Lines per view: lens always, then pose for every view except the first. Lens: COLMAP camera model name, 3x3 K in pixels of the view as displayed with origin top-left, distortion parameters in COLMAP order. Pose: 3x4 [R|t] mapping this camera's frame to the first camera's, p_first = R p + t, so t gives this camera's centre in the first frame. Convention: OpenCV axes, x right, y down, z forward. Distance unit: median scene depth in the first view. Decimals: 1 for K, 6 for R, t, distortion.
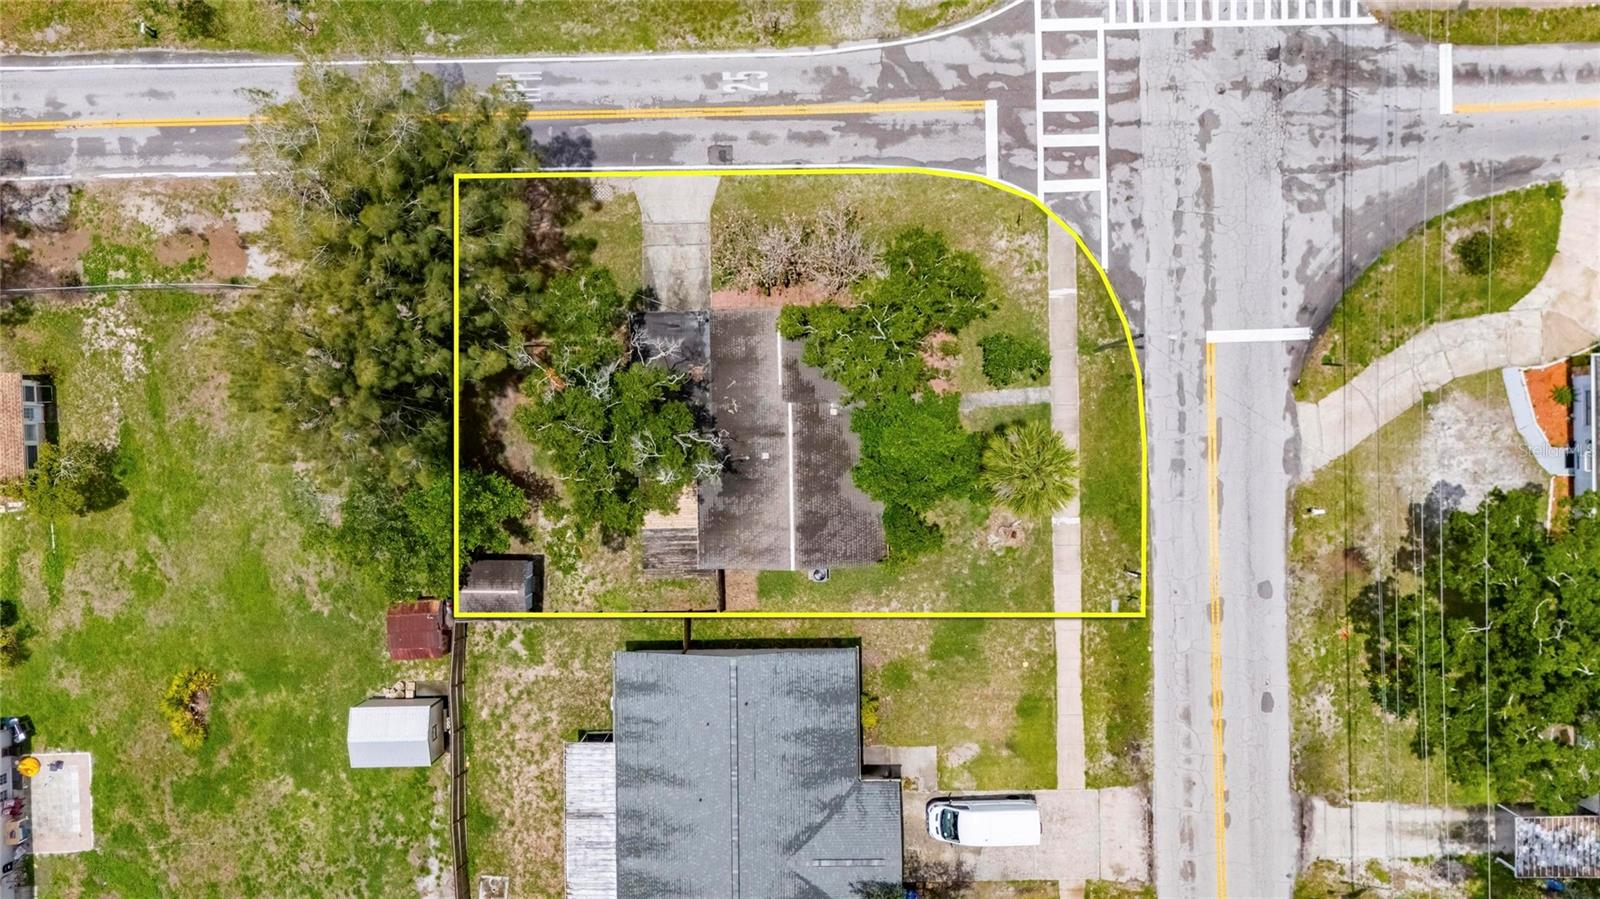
lens RADIAL K [[1175.8, 0, 778.1], [0, 1175.8, 451.2], [0, 0, 1]] dist [0.083662, -0.095582]
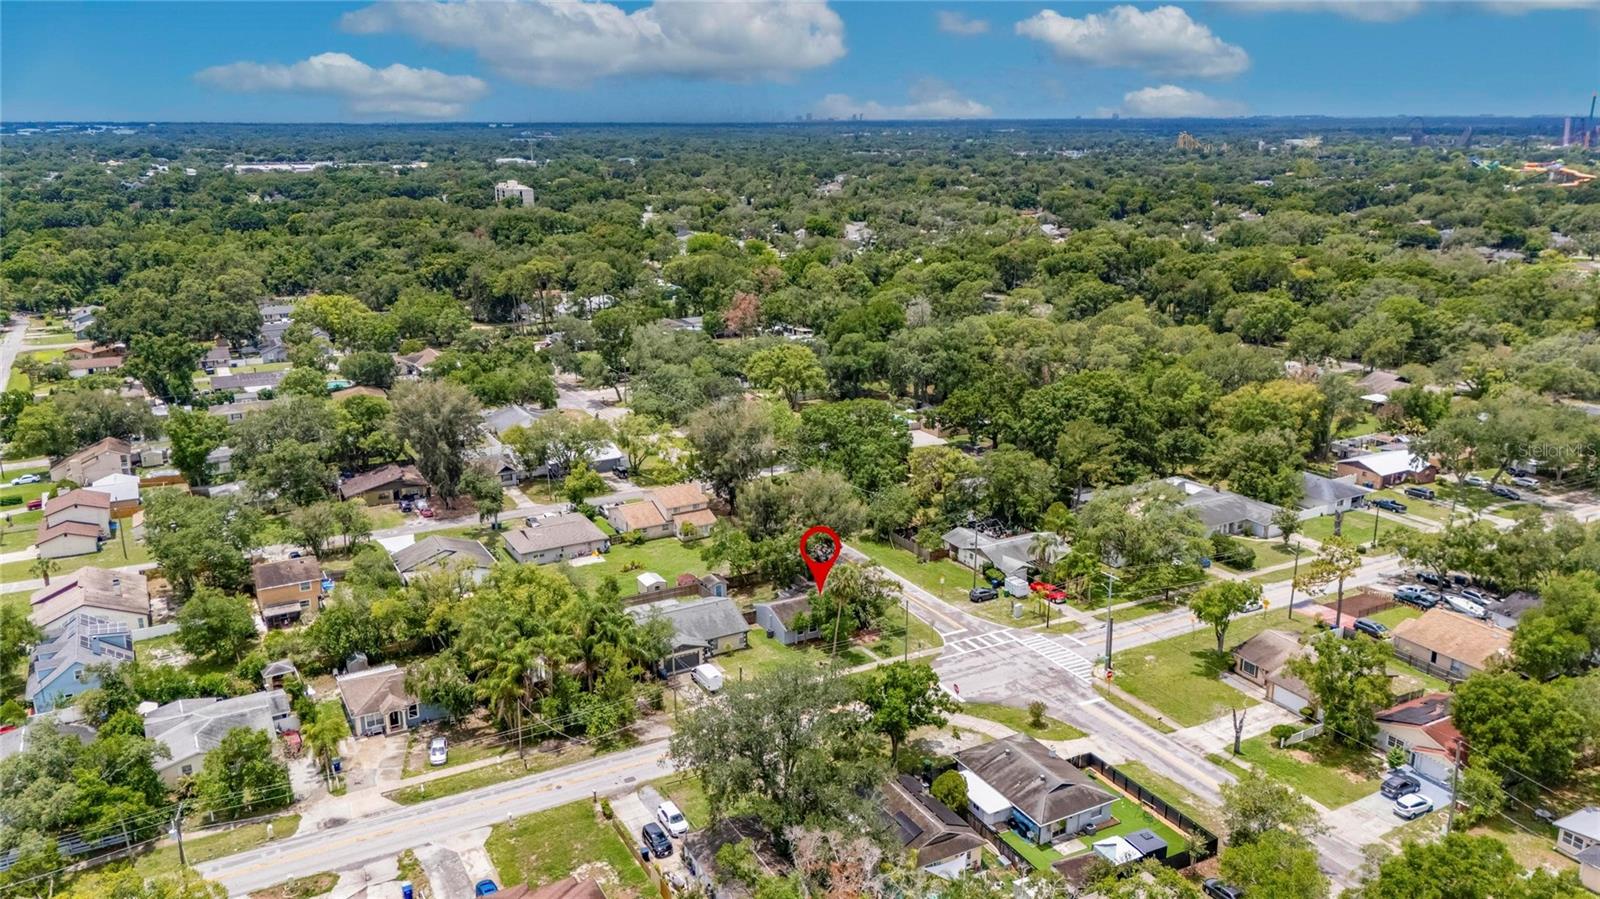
lens RADIAL K [[1175.8, 0, 778.1], [0, 1175.8, 451.2], [0, 0, 1]] dist [0.083662, -0.095582]
pose [[0.442638, 0.245596, -0.862412, 2.071294], [-0.896637, 0.109763, -0.428947, 1.100448], [-0.010687, 0.963138, 0.268795, -0.039096]]
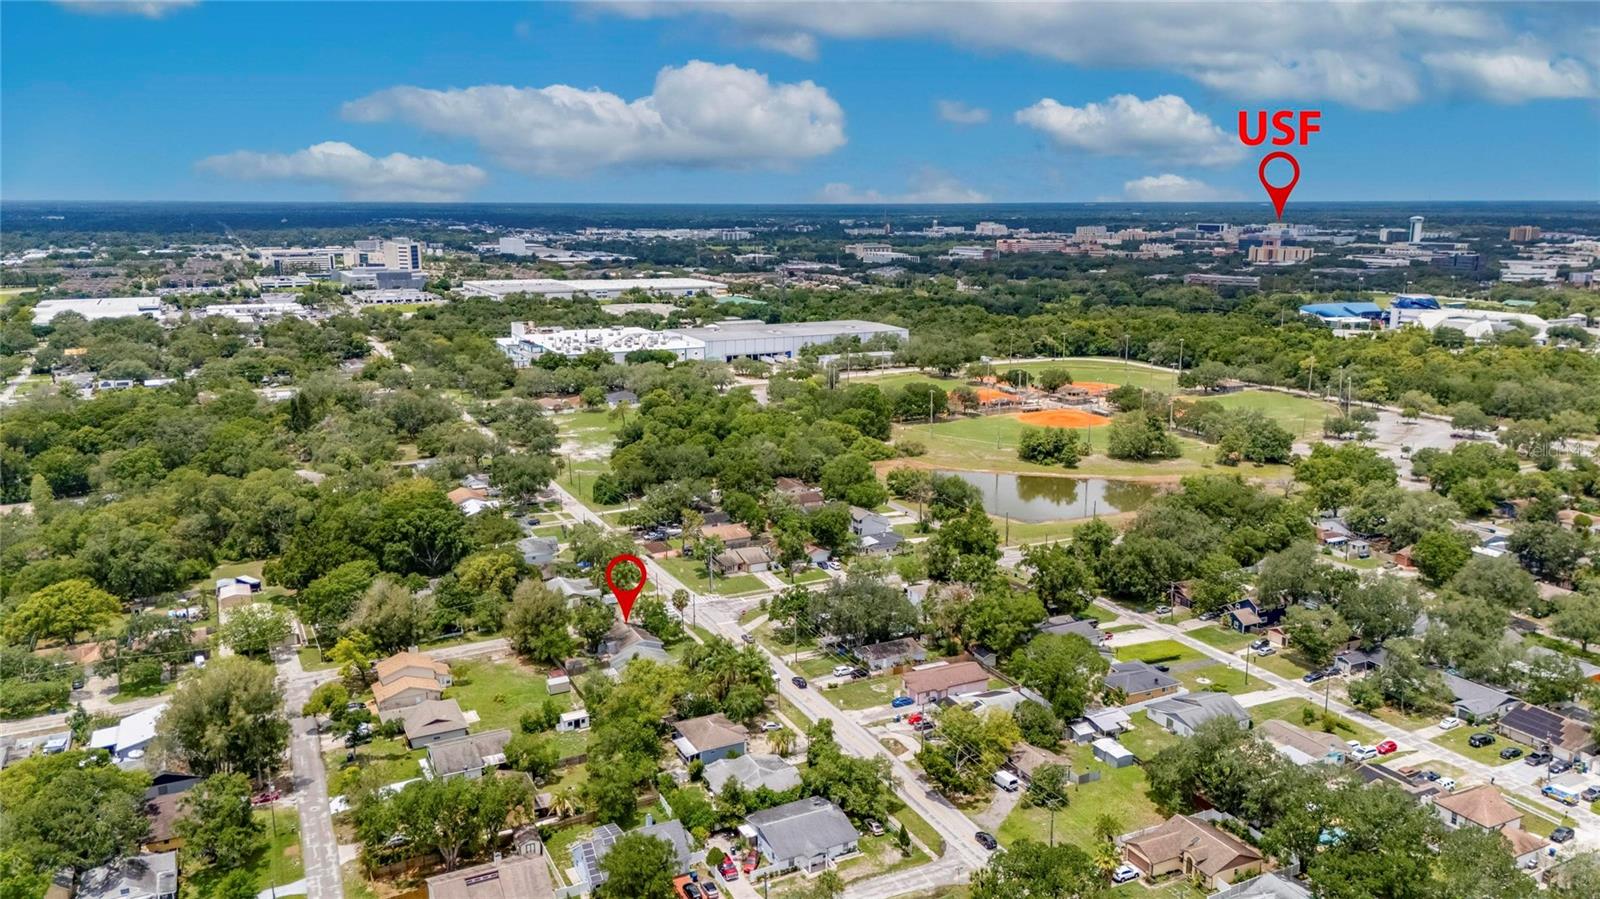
lens RADIAL K [[1175.8, 0, 778.1], [0, 1175.8, 451.2], [0, 0, 1]] dist [0.083662, -0.095582]
pose [[0.919135, -0.088612, 0.383846, -1.075464], [0.393797, 0.180253, -0.901351, 3.887740], [0.010681, 0.979621, 0.200572, -0.537529]]
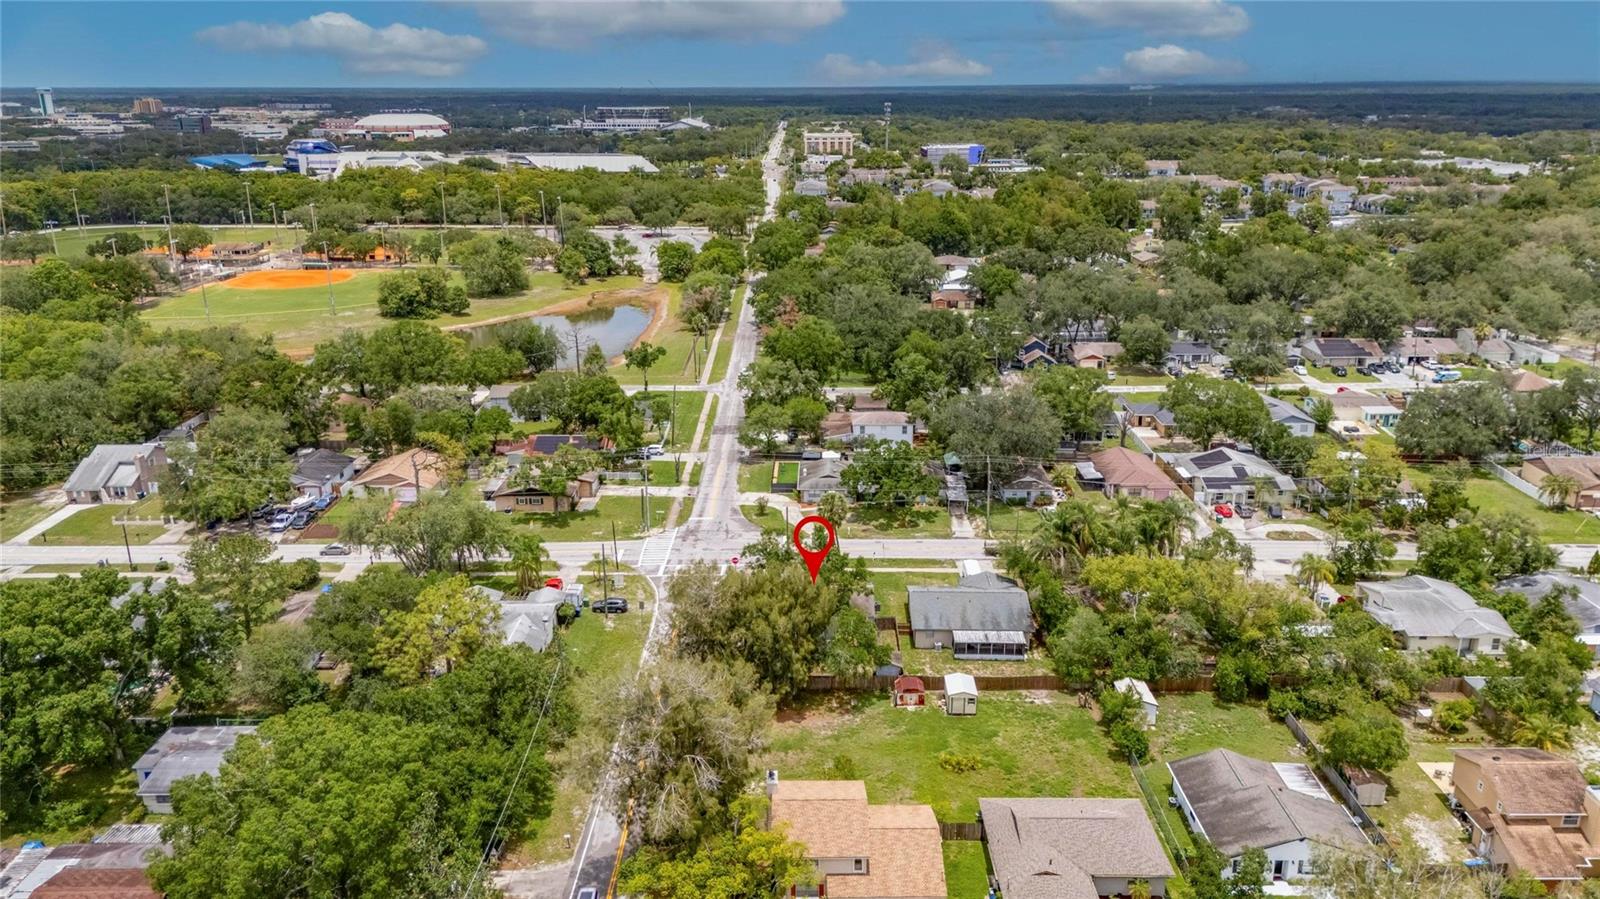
lens RADIAL K [[1175.8, 0, 778.1], [0, 1175.8, 451.2], [0, 0, 1]] dist [0.083662, -0.095582]
pose [[0.051919, -0.297418, 0.953335, -2.148903], [0.998512, -0.000496, -0.054534, 0.047867], [0.016693, 0.954747, 0.296950, -0.027450]]
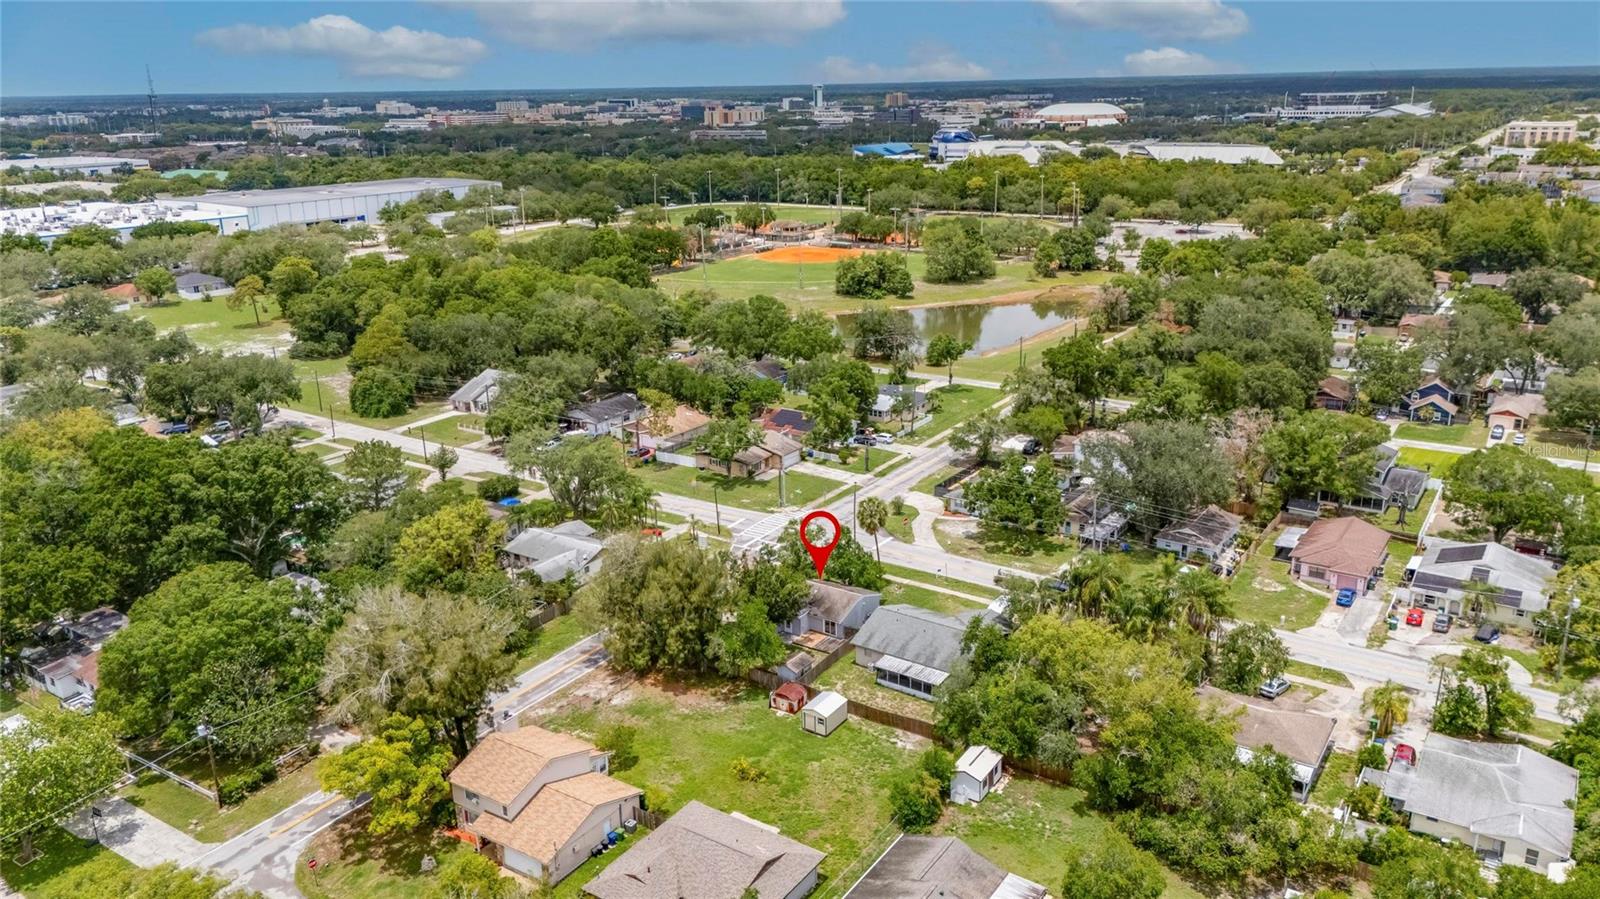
lens RADIAL K [[1175.8, 0, 778.1], [0, 1175.8, 451.2], [0, 0, 1]] dist [0.083662, -0.095582]
pose [[0.598695, -0.250711, 0.760729, -1.746642], [0.800435, 0.152325, -0.579742, 1.246395], [0.029470, 0.956003, 0.291874, -0.006921]]
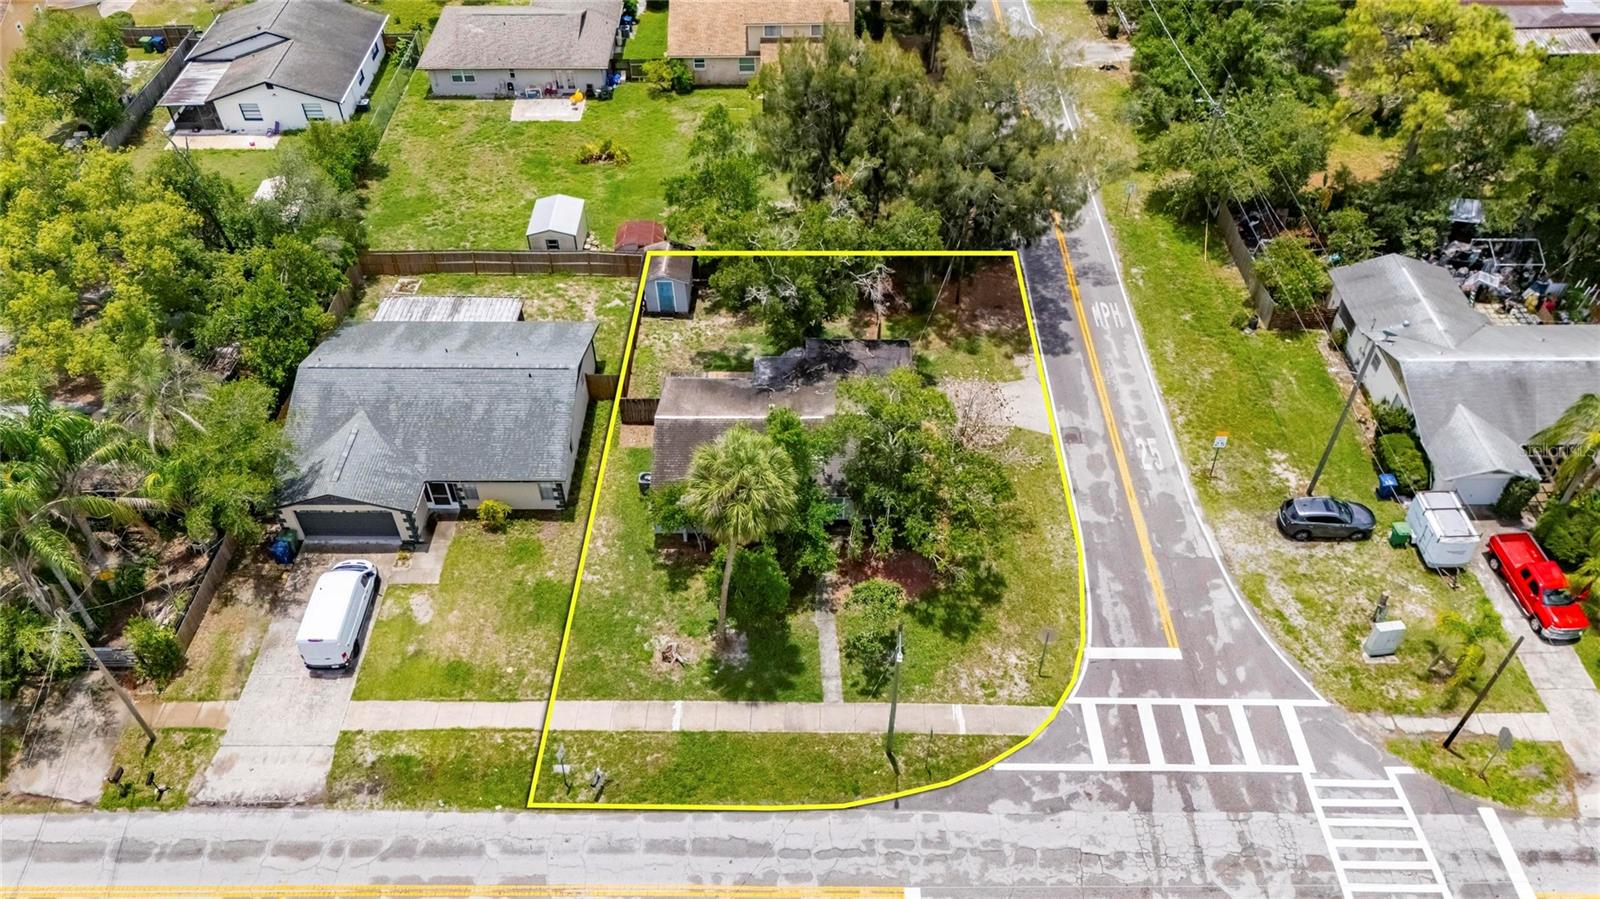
lens RADIAL K [[1175.8, 0, 778.1], [0, 1175.8, 451.2], [0, 0, 1]] dist [0.083662, -0.095582]
pose [[-0.037301, 0.703339, -0.709875, 0.687372], [-0.999249, -0.033692, 0.019125, -0.019276], [-0.010465, 0.710056, 0.704068, 0.300627]]
